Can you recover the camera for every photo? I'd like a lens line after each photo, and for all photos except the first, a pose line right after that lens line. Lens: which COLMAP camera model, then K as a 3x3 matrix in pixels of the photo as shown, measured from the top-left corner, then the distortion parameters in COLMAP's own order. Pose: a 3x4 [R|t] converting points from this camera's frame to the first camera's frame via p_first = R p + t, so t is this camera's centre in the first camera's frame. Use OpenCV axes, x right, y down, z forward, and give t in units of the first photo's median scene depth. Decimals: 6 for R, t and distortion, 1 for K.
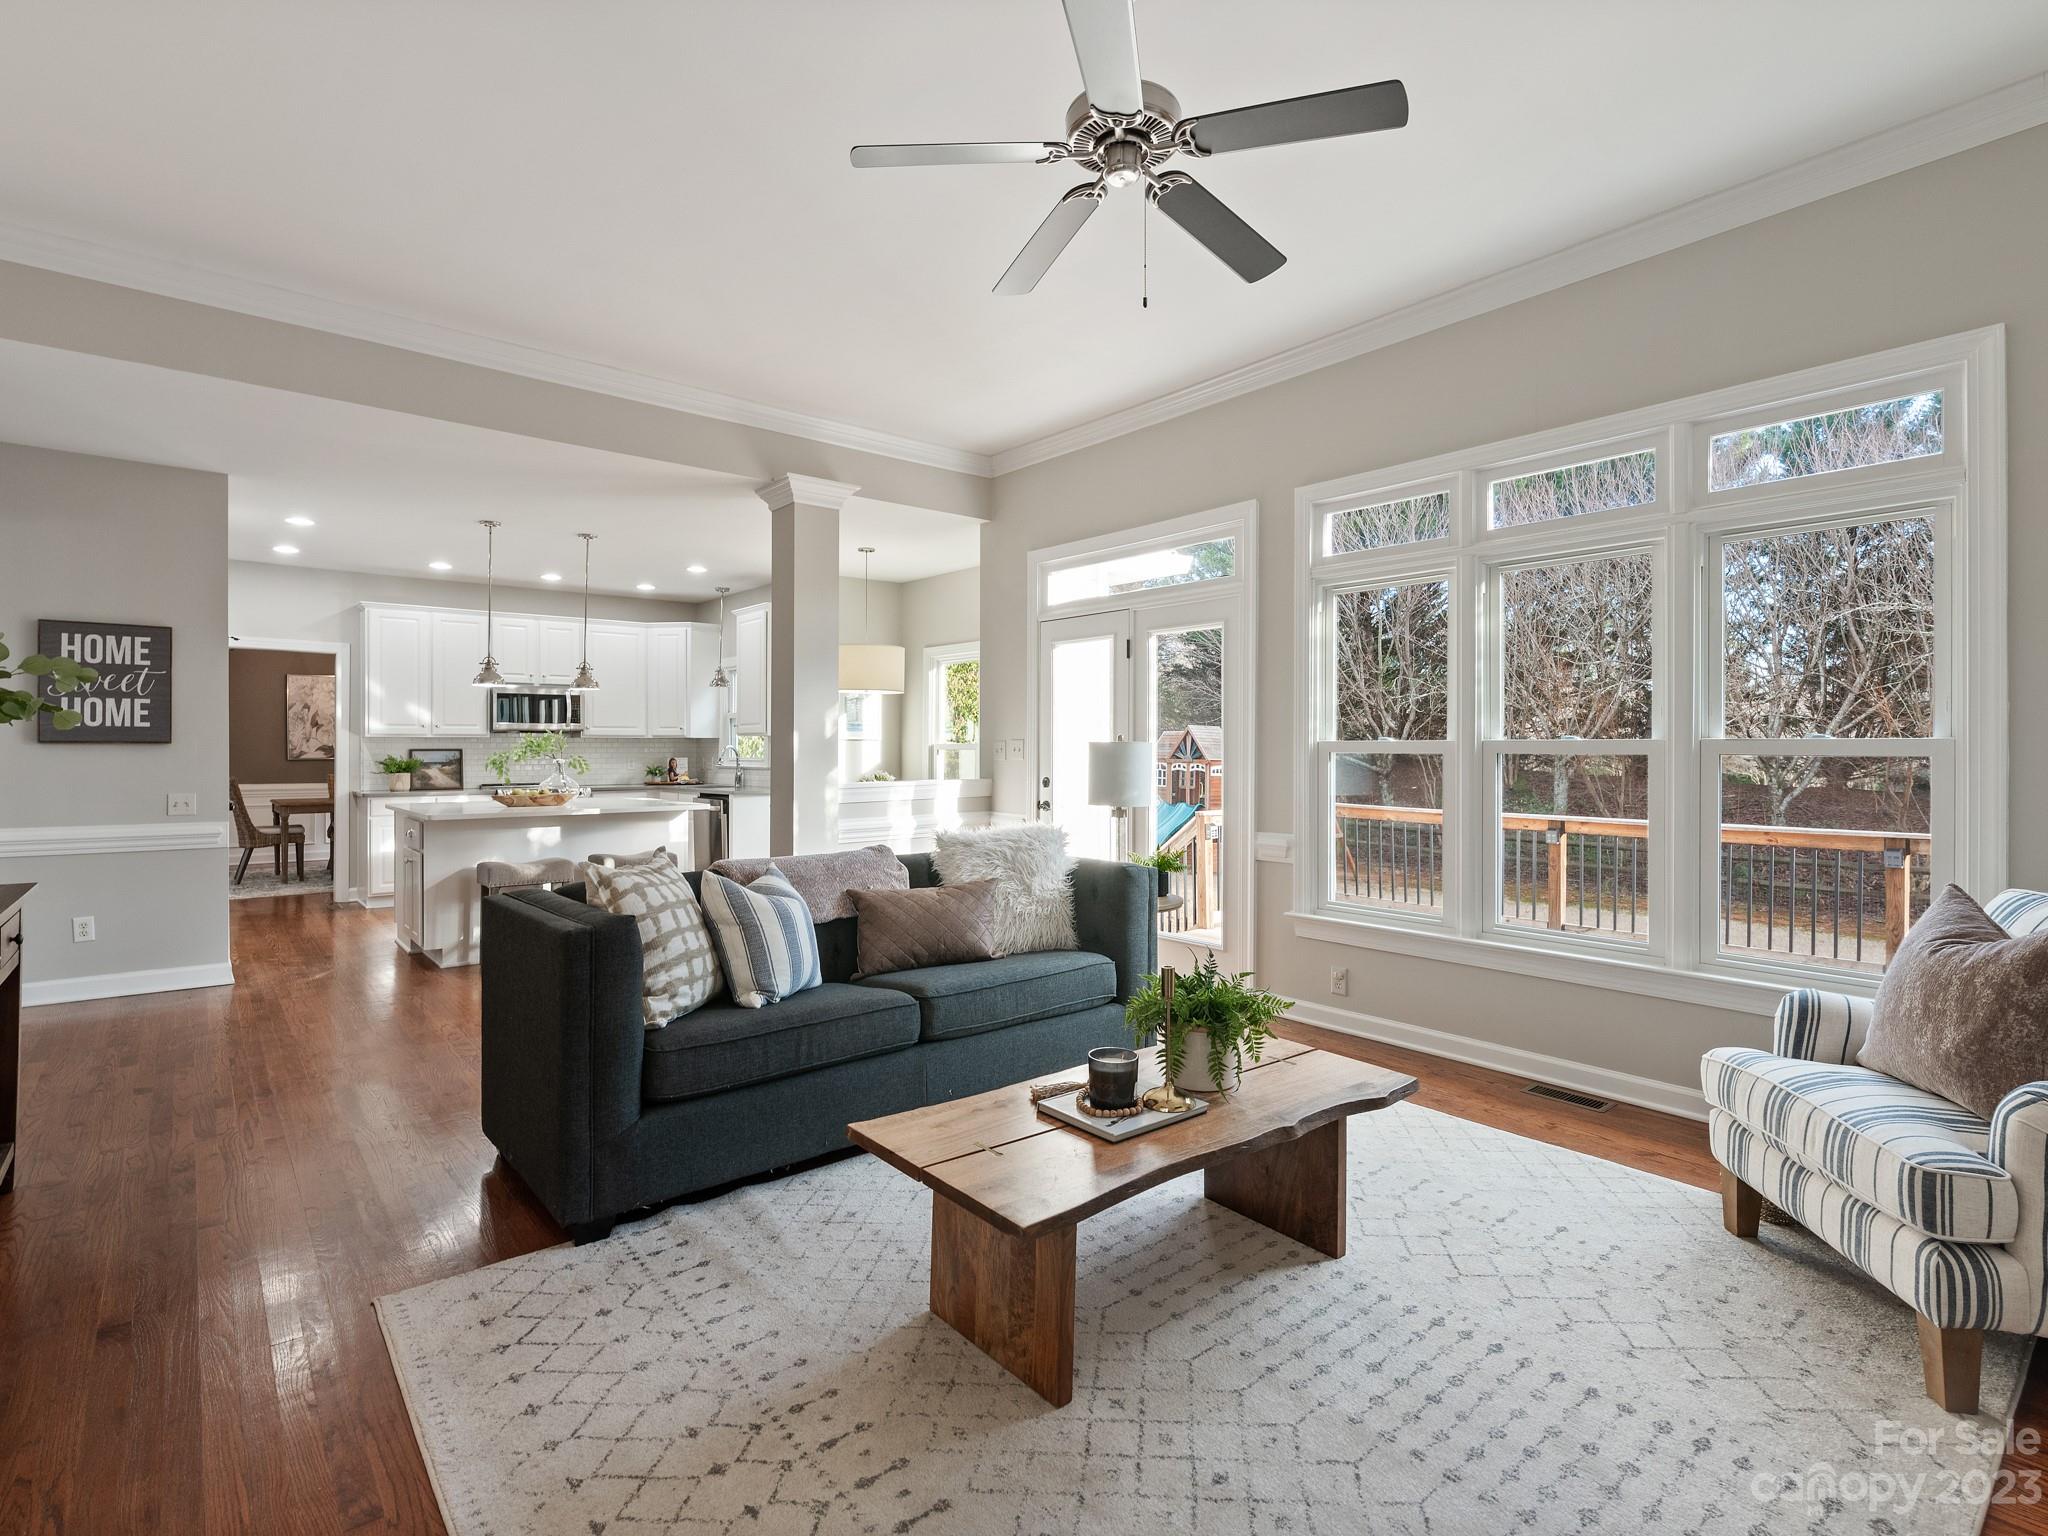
lens RADIAL K [[1004.4, 0, 1022.8], [0, 1004.4, 754.6], [0, 0, 1]] dist [0.002667, -0.001222]
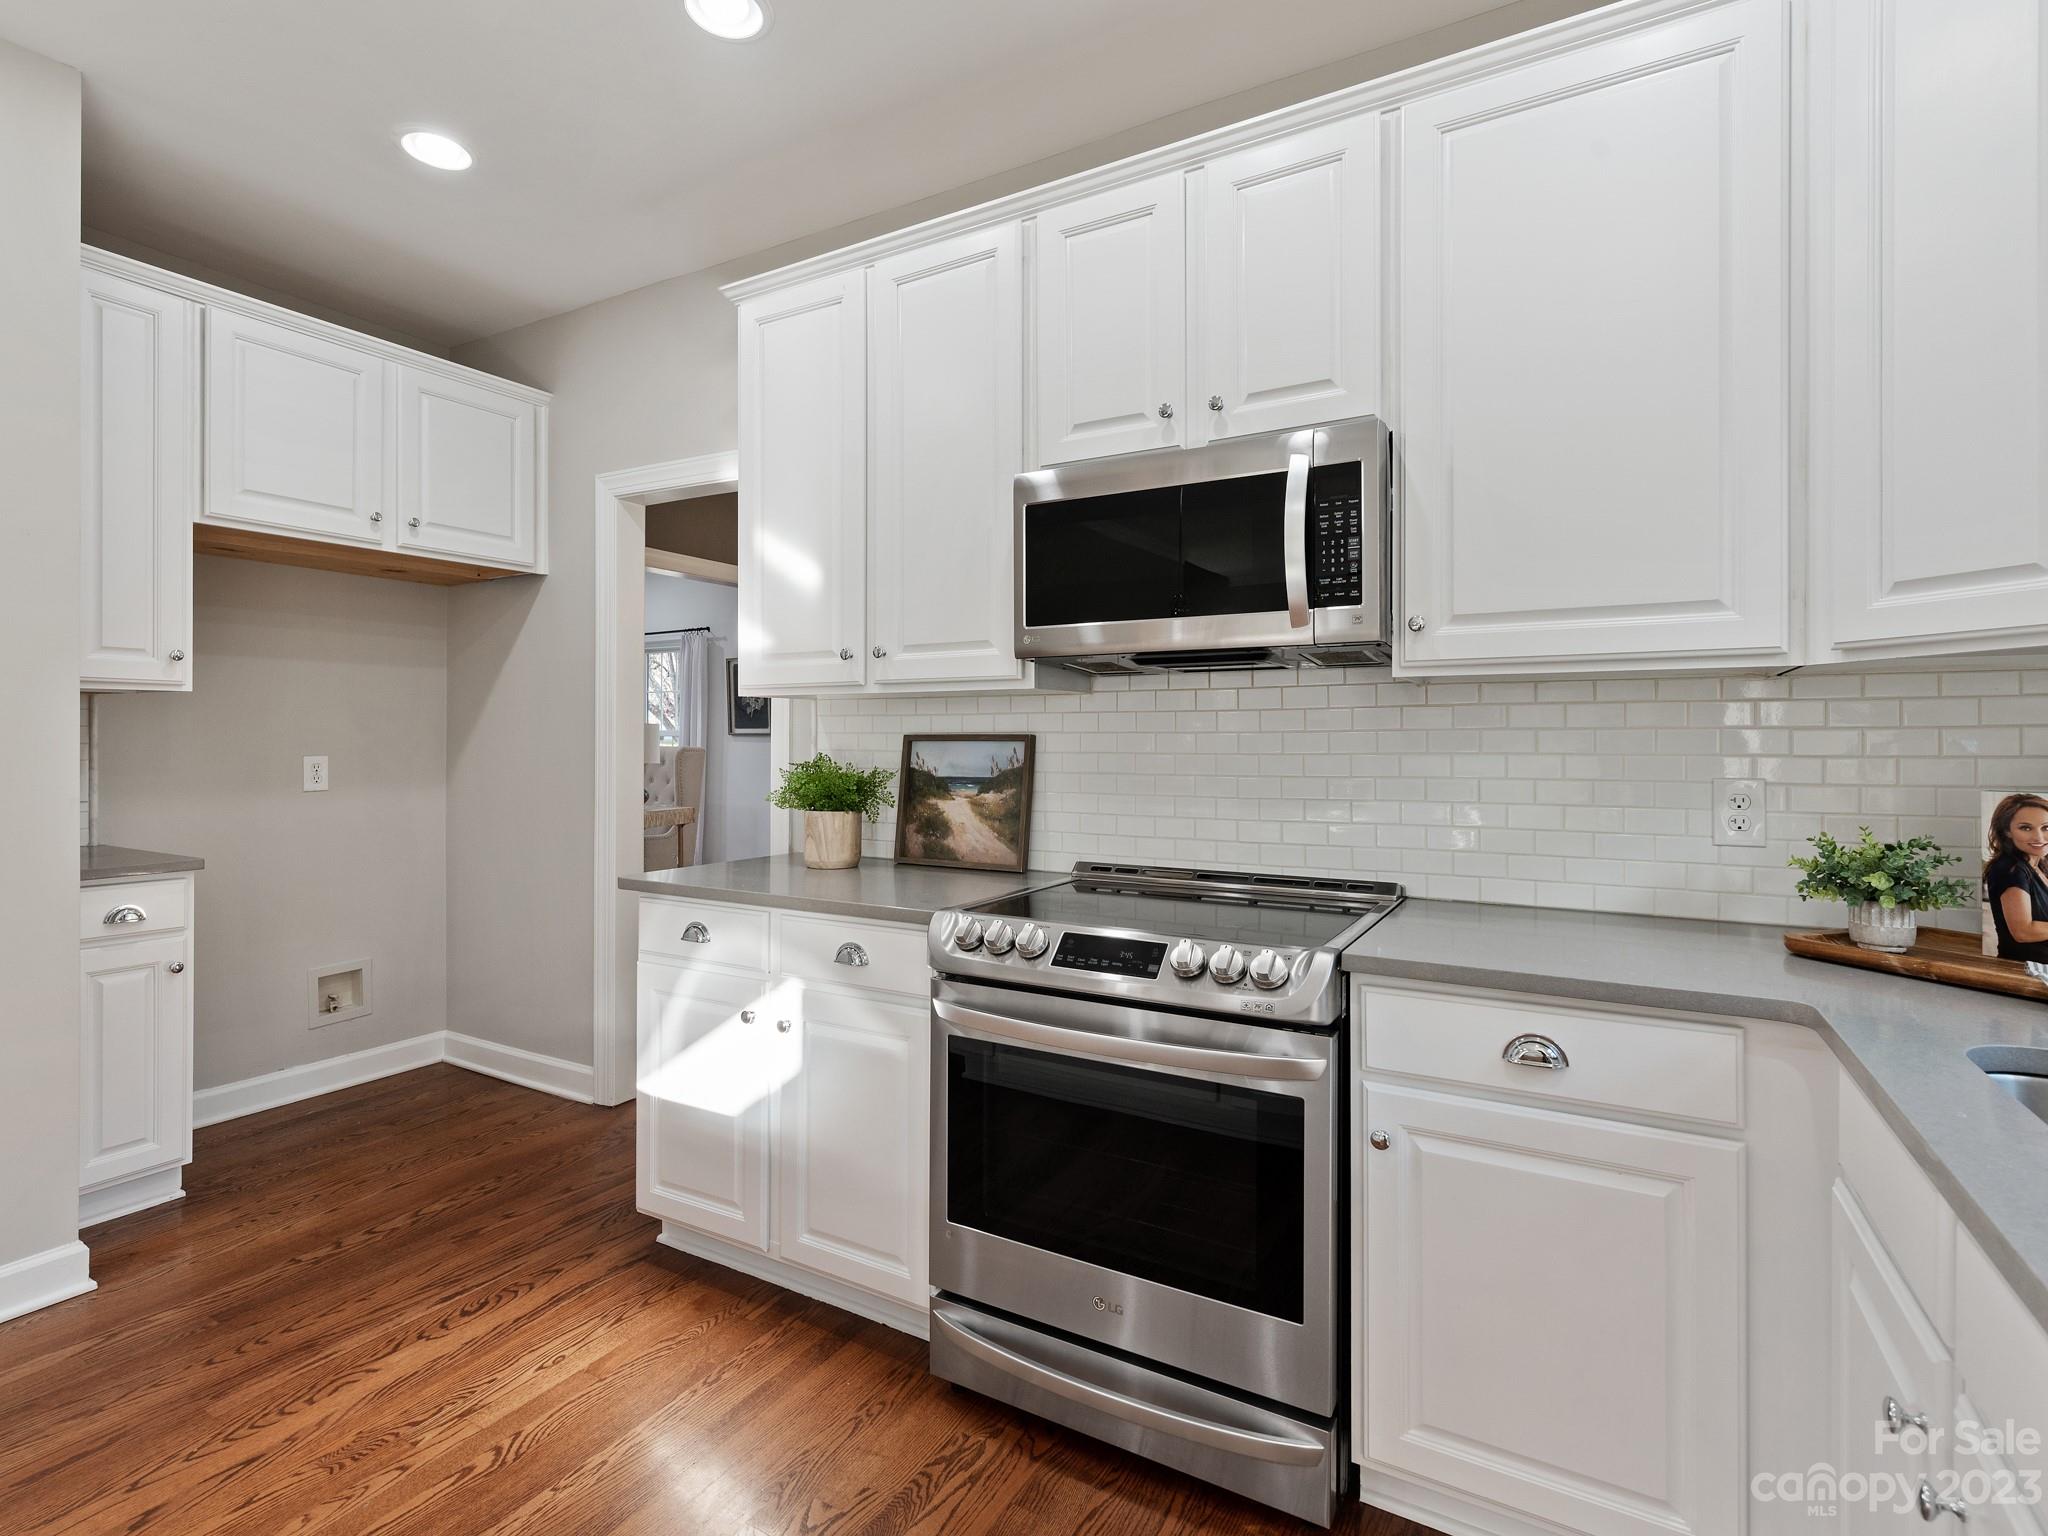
lens RADIAL K [[1004.4, 0, 1022.2], [0, 1004.4, 747.8], [0, 0, 1]] dist [0.002667, -0.001222]
pose [[0.347471, 0.007781, -0.937658, -0.292402], [-0.012121, 0.999919, 0.003806, -0.002868], [0.937612, 0.010042, 0.347538, 0.911132]]
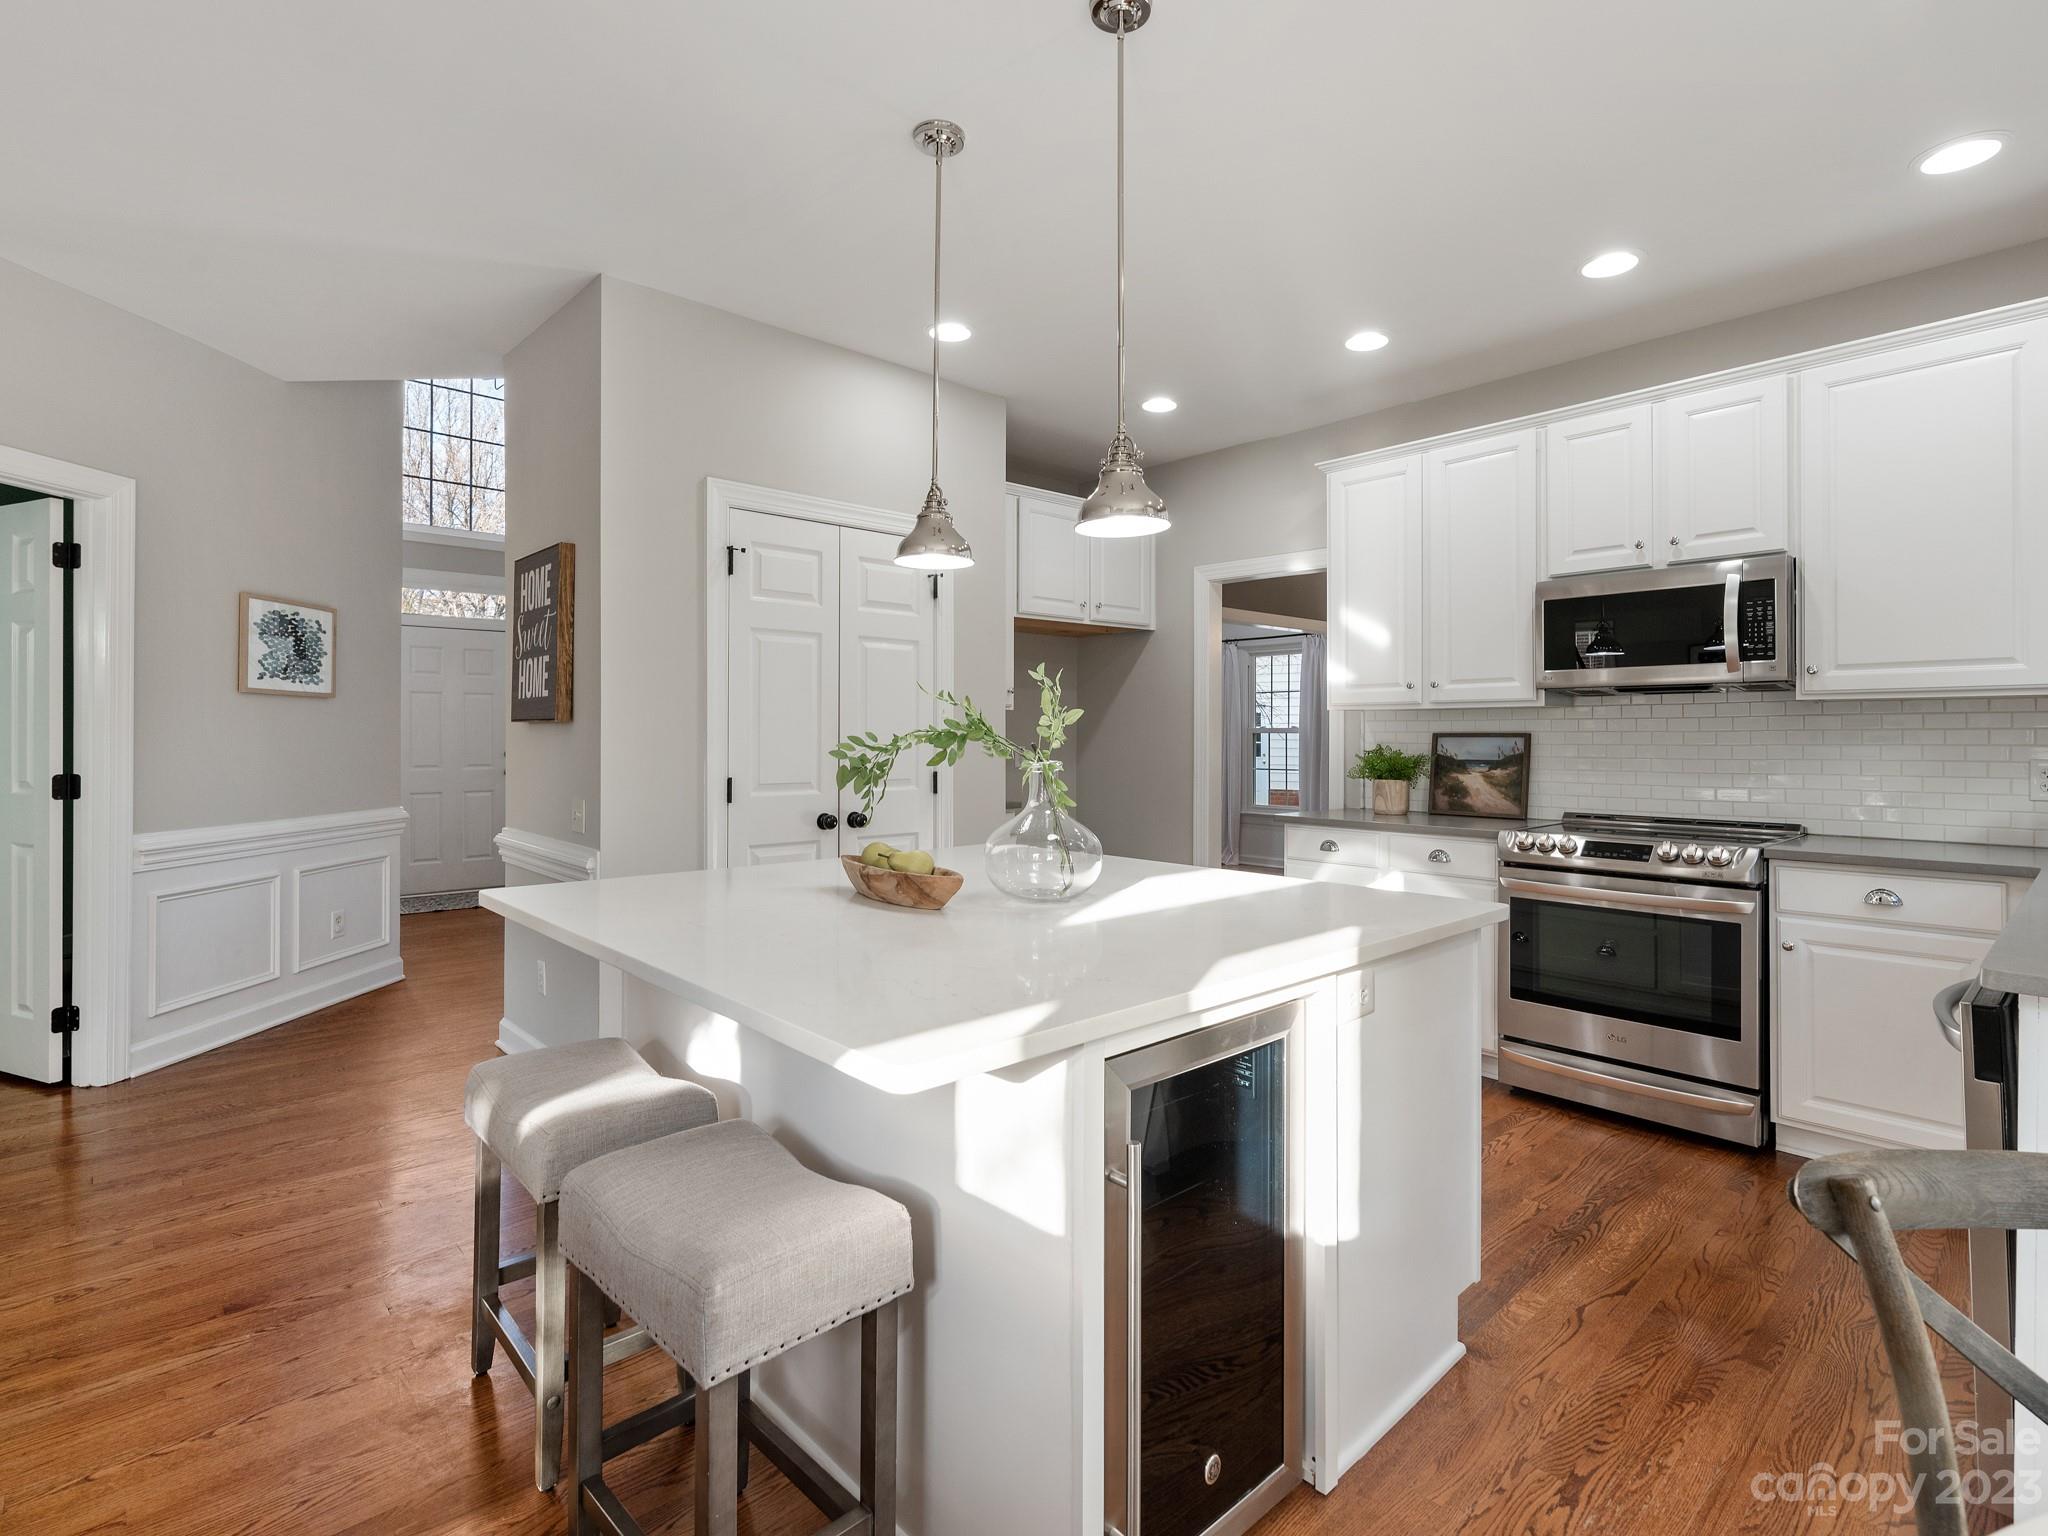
lens RADIAL K [[1004.4, 0, 1025.3], [0, 1004.4, 739.0], [0, 0, 1]] dist [0.002667, -0.001222]
pose [[0.043845, 0.003765, -0.999031, -0.110526], [-0.010875, 0.999935, 0.003291, -0.001792], [0.998979, 0.010720, 0.043883, 0.761482]]
